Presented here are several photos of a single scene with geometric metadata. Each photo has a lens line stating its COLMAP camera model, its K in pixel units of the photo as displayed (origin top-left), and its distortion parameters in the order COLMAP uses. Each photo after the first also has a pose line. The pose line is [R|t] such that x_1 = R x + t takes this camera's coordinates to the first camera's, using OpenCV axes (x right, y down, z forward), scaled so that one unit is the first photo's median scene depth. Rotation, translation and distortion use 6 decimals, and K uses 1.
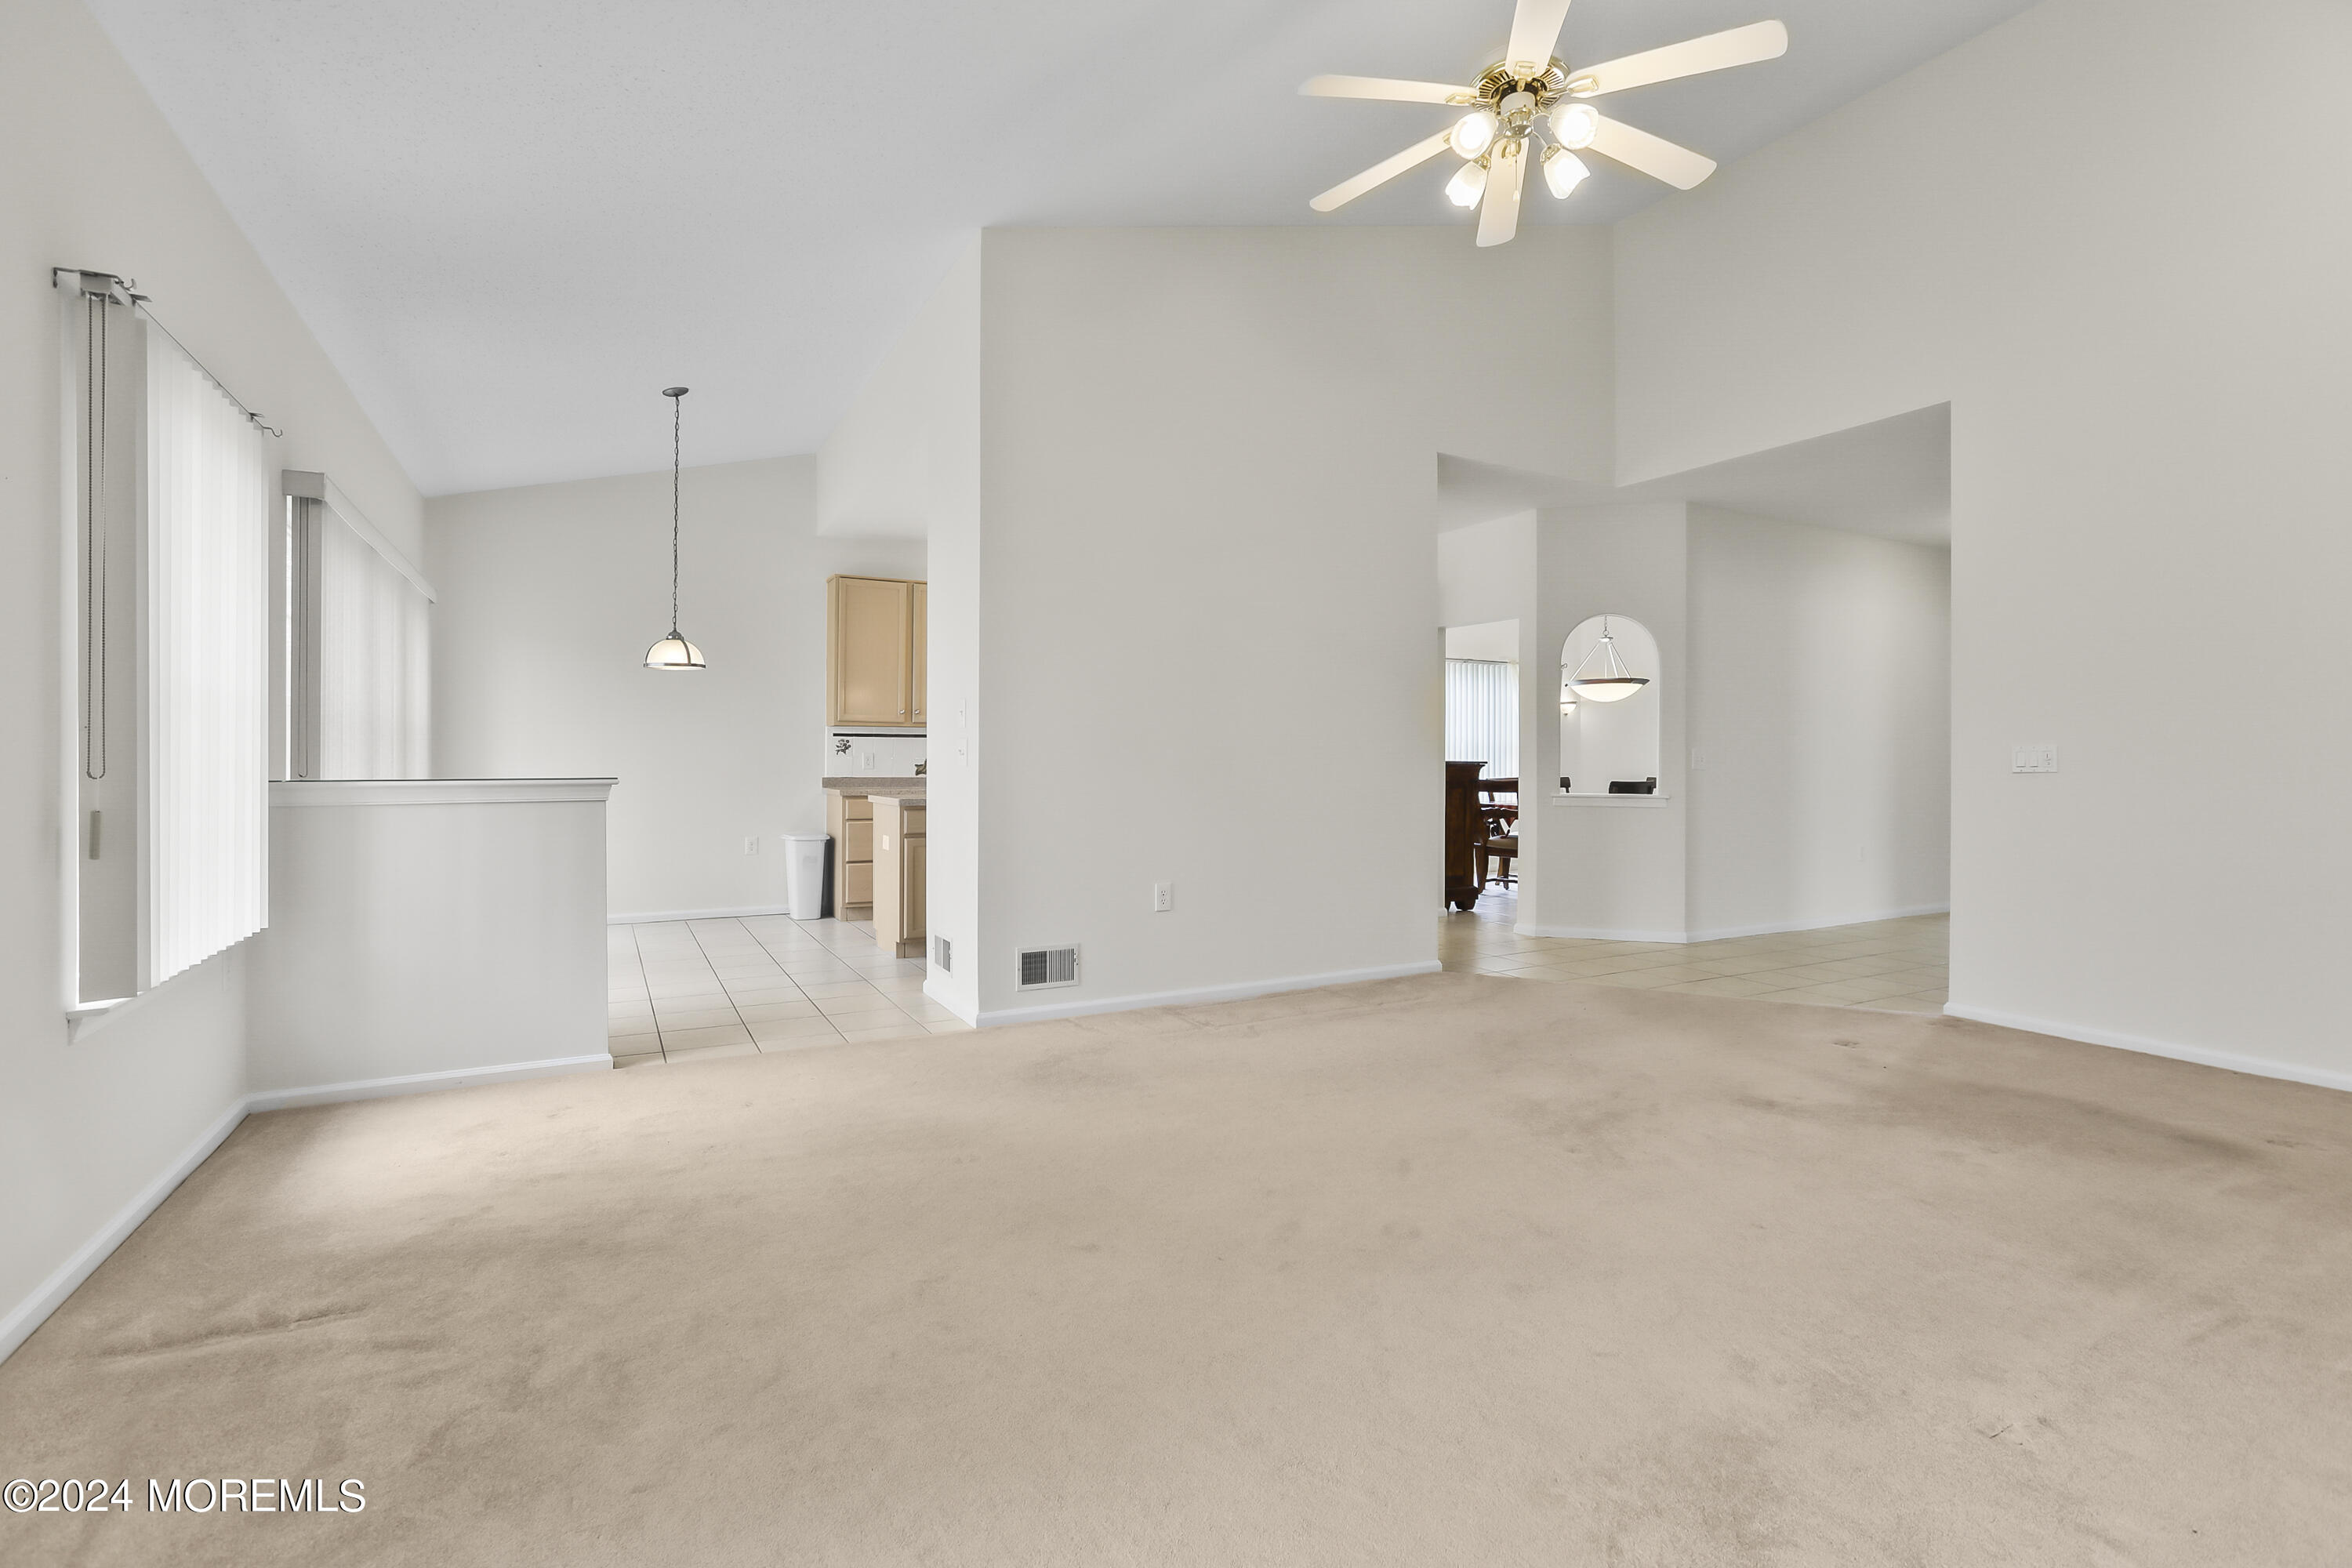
lens RADIAL K [[1062.3, 0, 1168.8], [0, 1062.3, 770.8], [0, 0, 1]] dist [-0.017097, 0.001622]
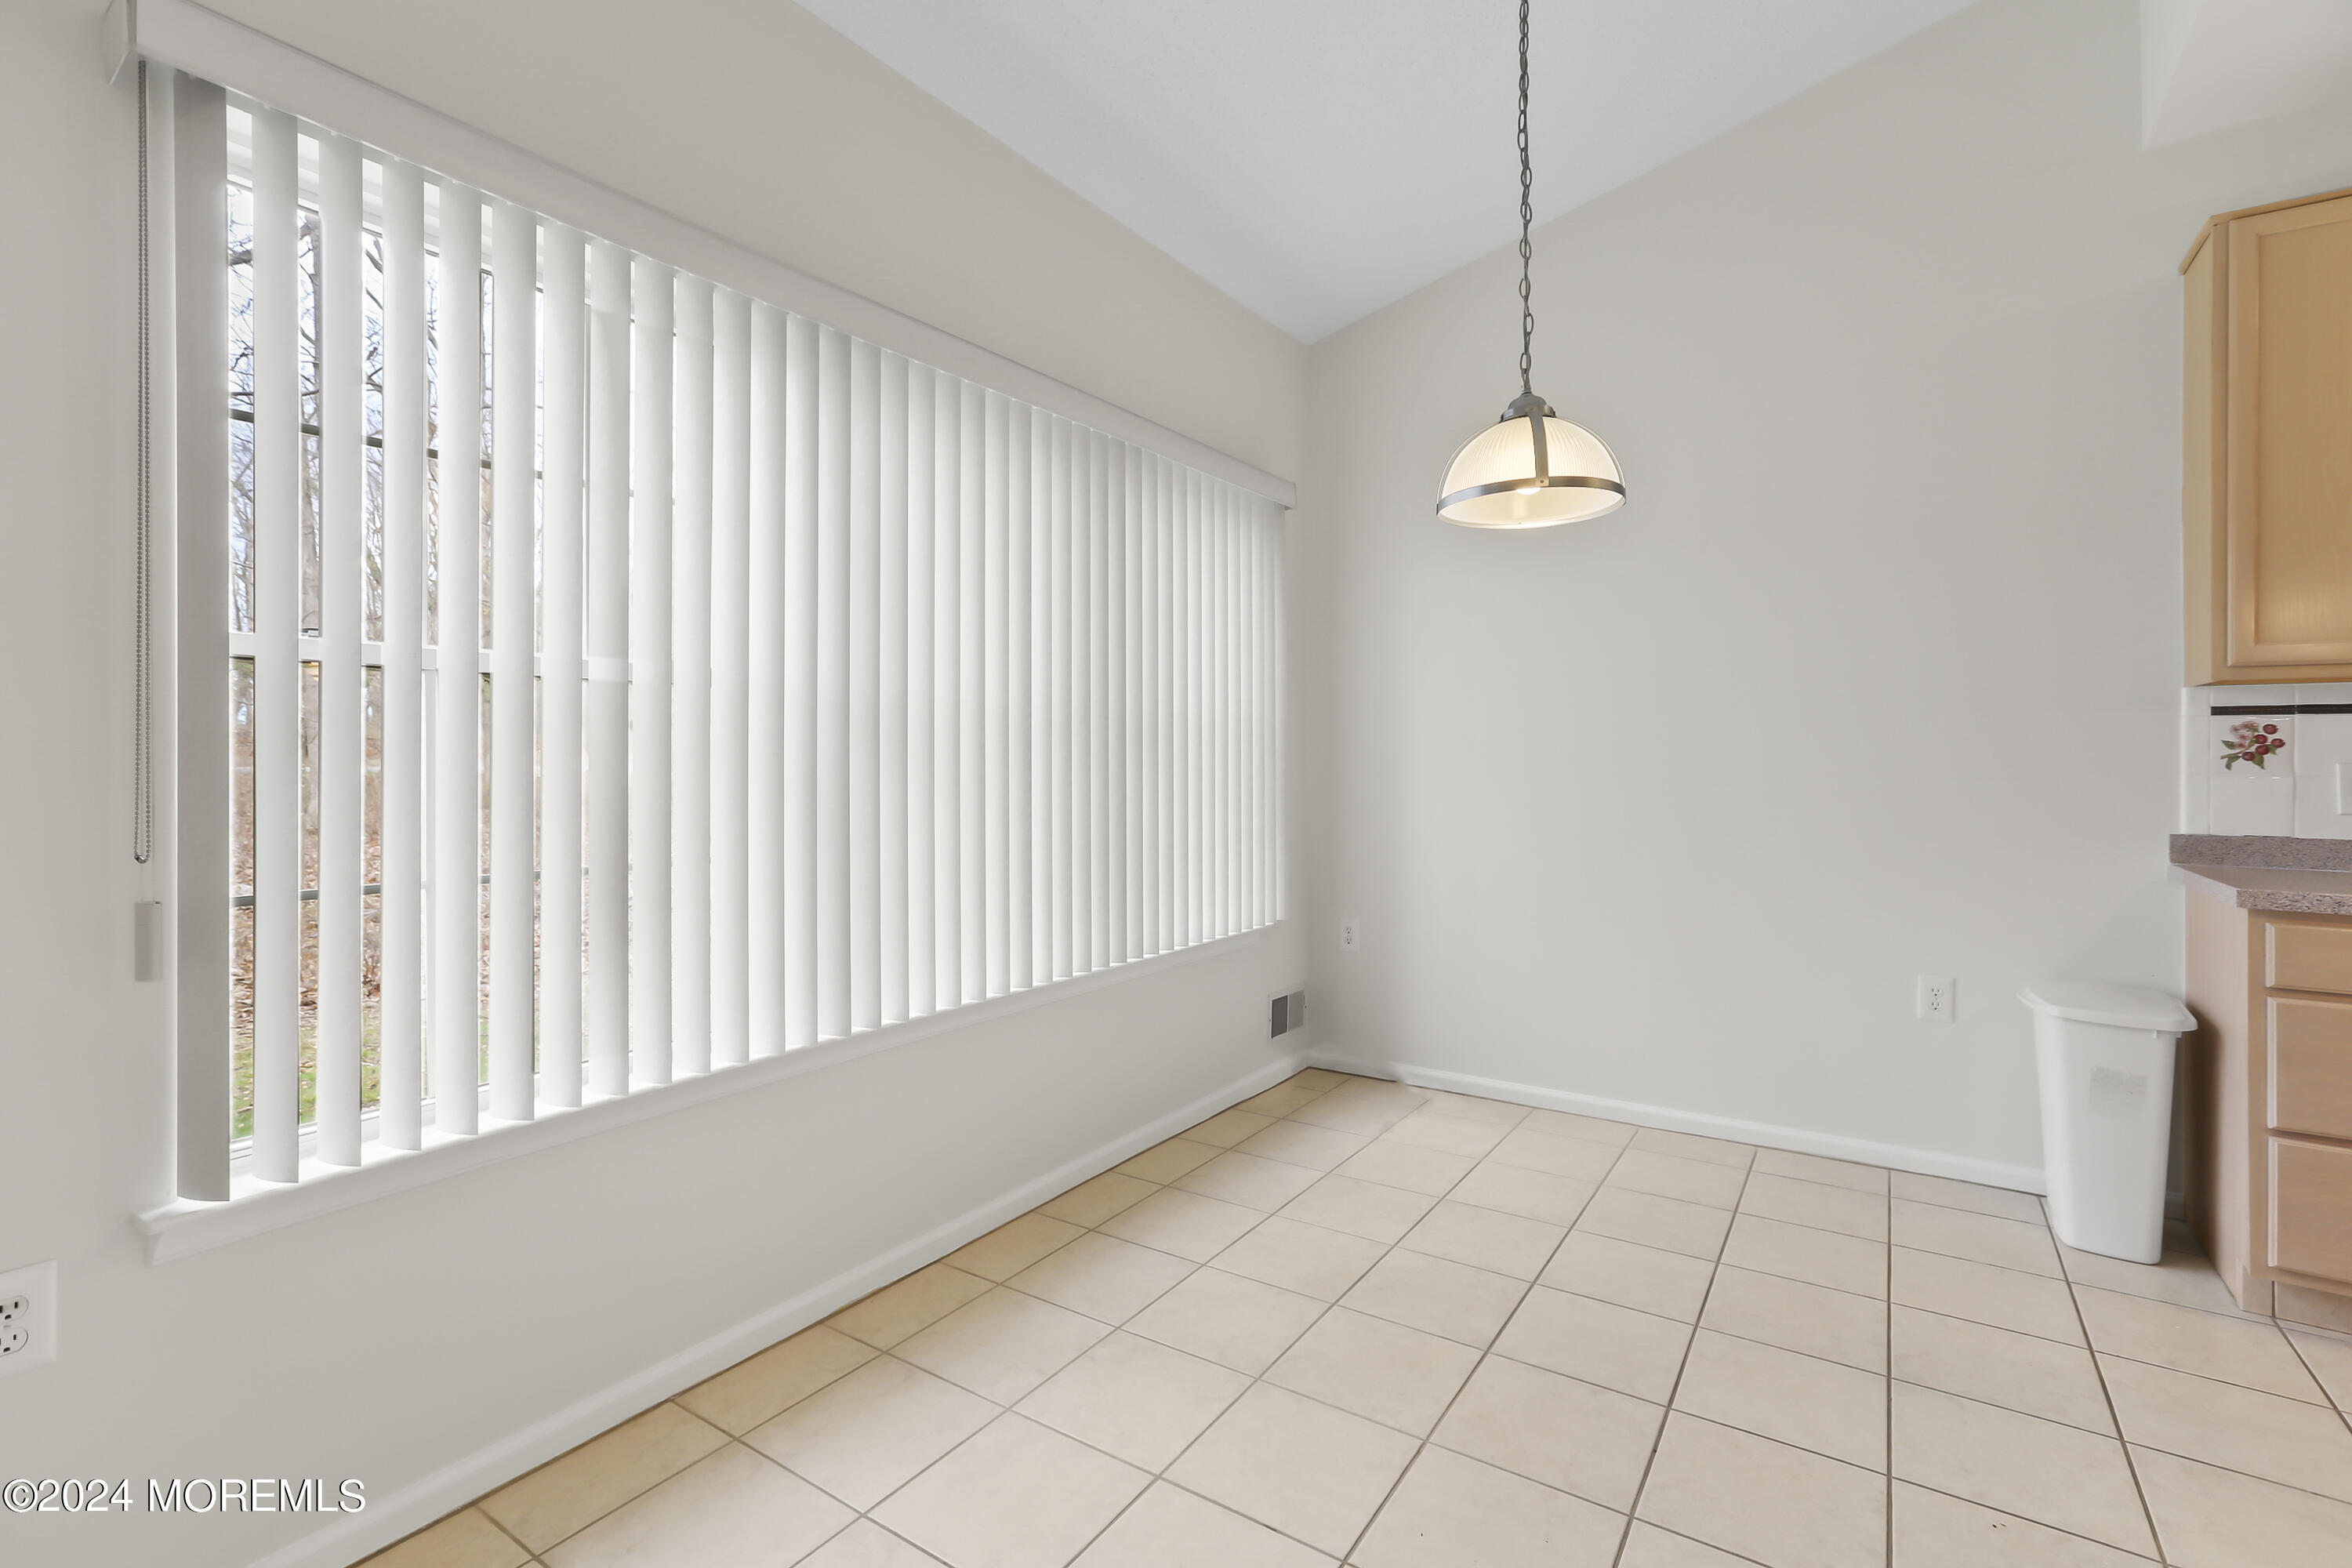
lens RADIAL K [[1062.3, 0, 1119.8], [0, 1062.3, 756.9], [0, 0, 1]] dist [-0.017097, 0.001622]
pose [[0.434578, -0.008889, -0.900590, -0.173171], [-0.006282, 0.999897, -0.012901, -0.013197], [0.900612, 0.011264, 0.434477, 0.559473]]
